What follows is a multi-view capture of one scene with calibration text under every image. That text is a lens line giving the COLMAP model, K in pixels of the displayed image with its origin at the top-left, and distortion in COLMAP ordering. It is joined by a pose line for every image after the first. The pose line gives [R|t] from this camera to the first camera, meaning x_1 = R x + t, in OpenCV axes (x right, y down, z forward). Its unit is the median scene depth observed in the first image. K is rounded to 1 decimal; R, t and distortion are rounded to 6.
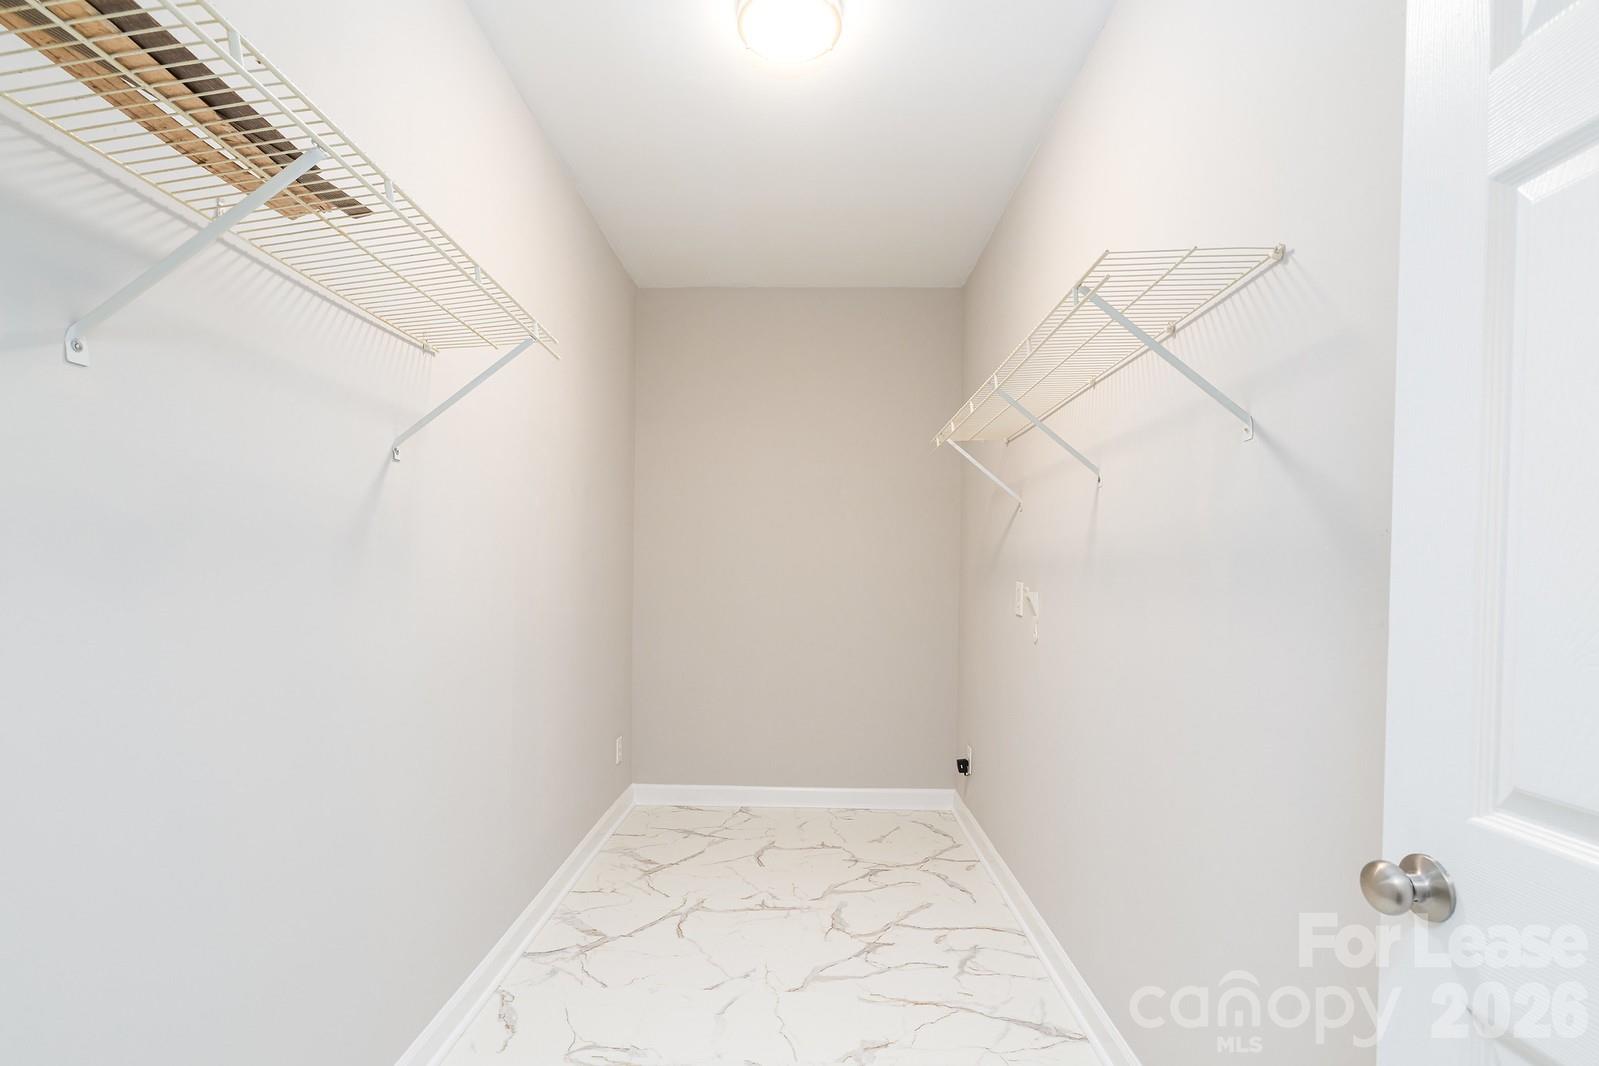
lens RADIAL K [[698.1, 0, 799.5], [0, 698.1, 533.0], [0, 0, 1]] dist [0.000446, -0.000089]
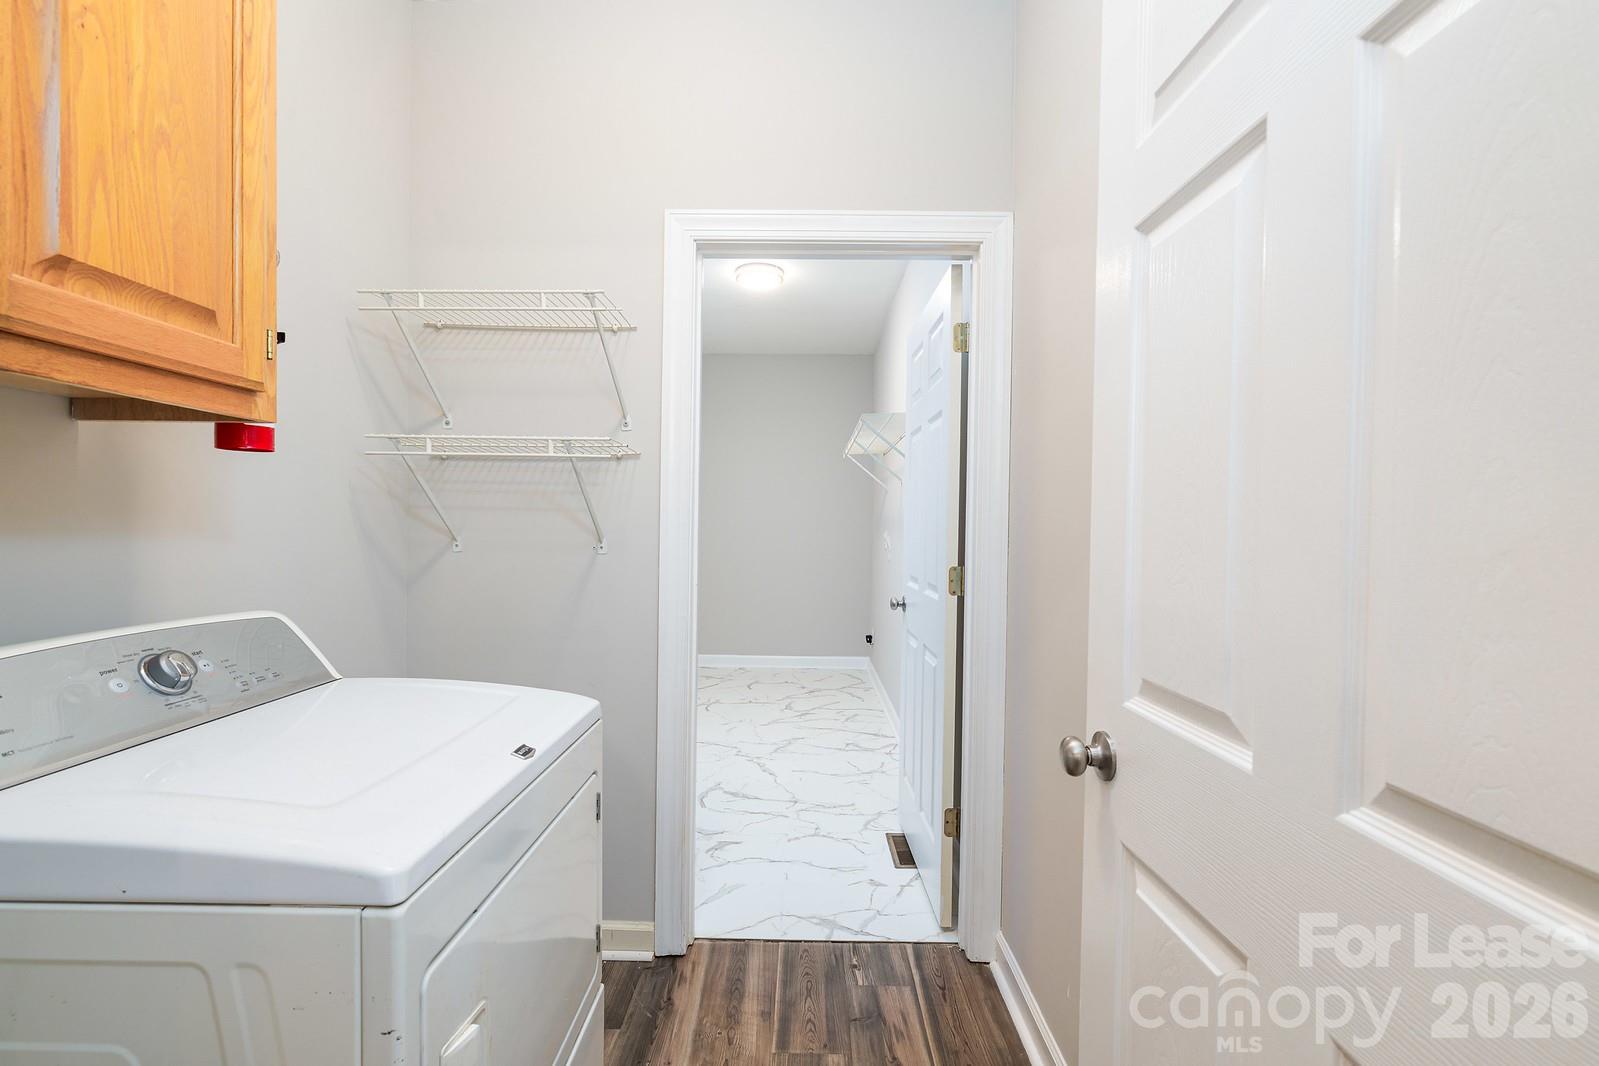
lens RADIAL K [[698.1, 0, 799.5], [0, 698.1, 533.0], [0, 0, 1]] dist [0.000446, -0.000089]
pose [[0.999982, -0.001552, -0.005816, 0.094916], [0.001940, 0.997733, 0.067274, -0.051512], [0.005698, -0.067284, 0.997718, -0.877462]]
